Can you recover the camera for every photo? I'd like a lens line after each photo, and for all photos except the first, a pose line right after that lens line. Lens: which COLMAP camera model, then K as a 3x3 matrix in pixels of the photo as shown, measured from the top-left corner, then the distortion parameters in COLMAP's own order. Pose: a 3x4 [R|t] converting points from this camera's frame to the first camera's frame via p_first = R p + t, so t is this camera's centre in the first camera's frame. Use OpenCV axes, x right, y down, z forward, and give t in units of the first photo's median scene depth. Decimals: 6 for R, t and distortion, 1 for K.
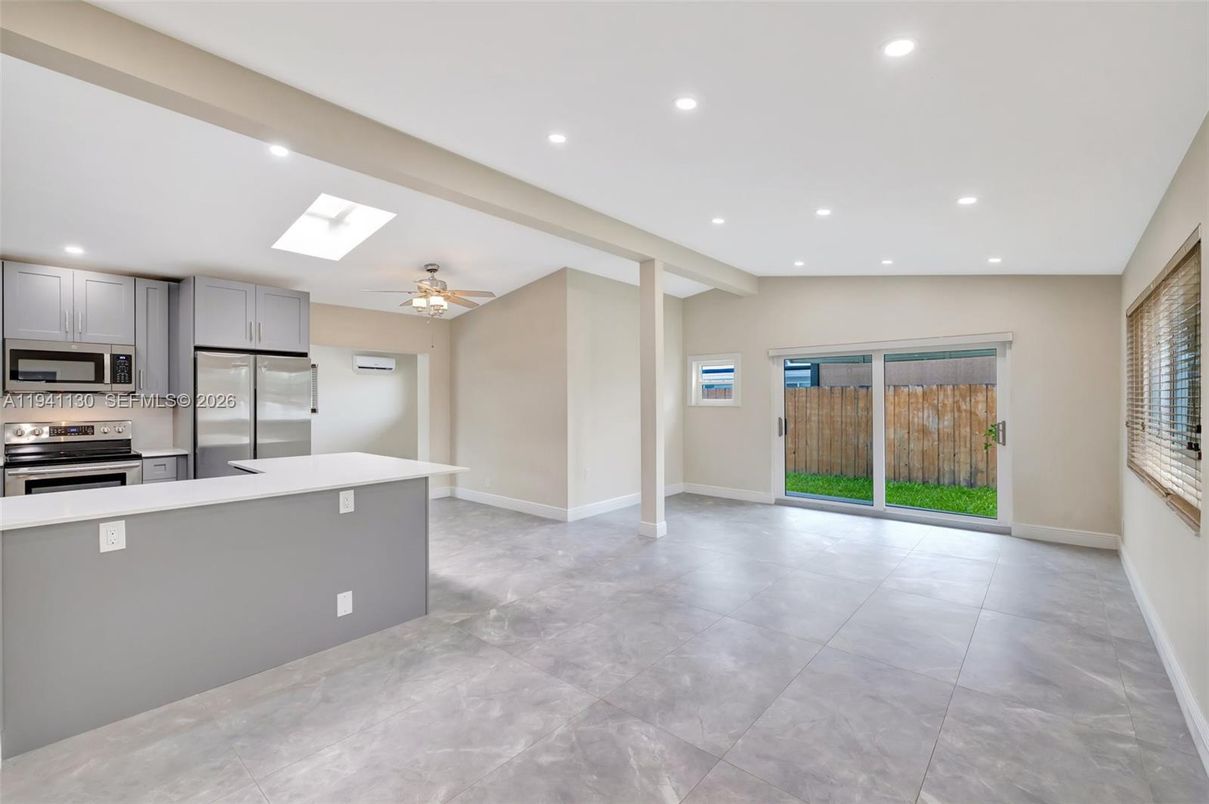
lens RADIAL K [[527.0, 0, 623.1], [0, 527.0, 402.7], [0, 0, 1]] dist [-0.000848, -0.000498]
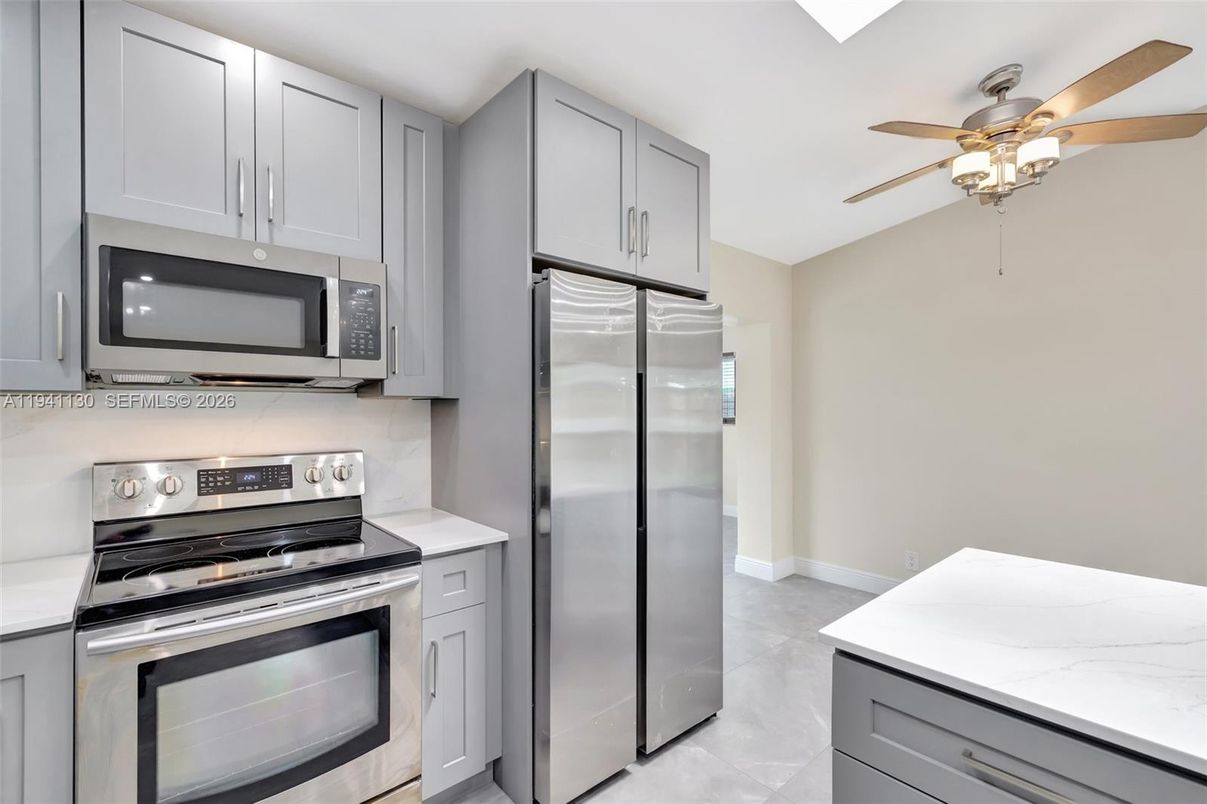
lens RADIAL K [[526.1, 0, 598.6], [0, 526.1, 412.2], [0, 0, 1]] dist [-0.000848, -0.000498]
pose [[0.989291, -0.004444, -0.145887, -0.717489], [0.003940, 0.999985, -0.003738, 0.004831], [0.145901, 0.003123, 0.989294, 0.638790]]
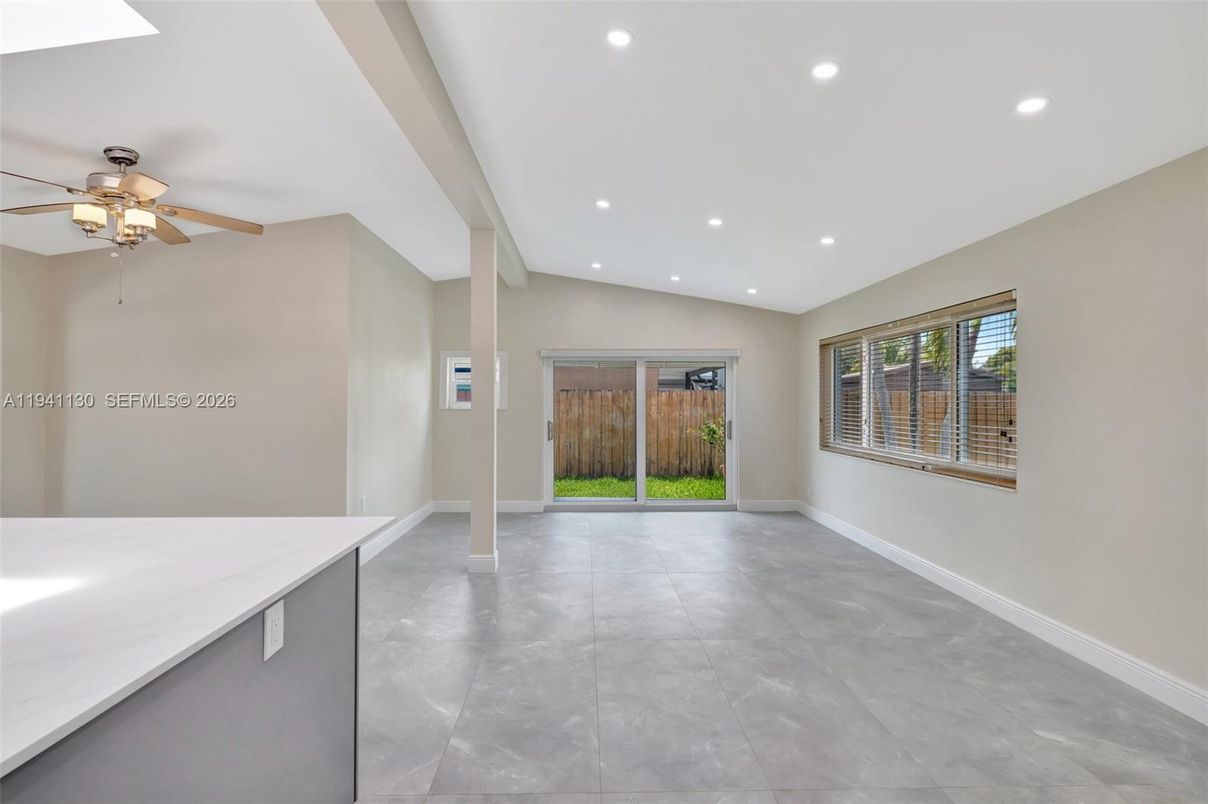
lens RADIAL K [[526.6, 0, 601.7], [0, 526.6, 399.6], [0, 0, 1]] dist [-0.000848, -0.000498]
pose [[0.745527, 0.006519, 0.666444, -0.411776], [0.001333, 0.999936, -0.011273, -0.000565], [-0.666474, 0.009293, 0.745470, 0.323971]]
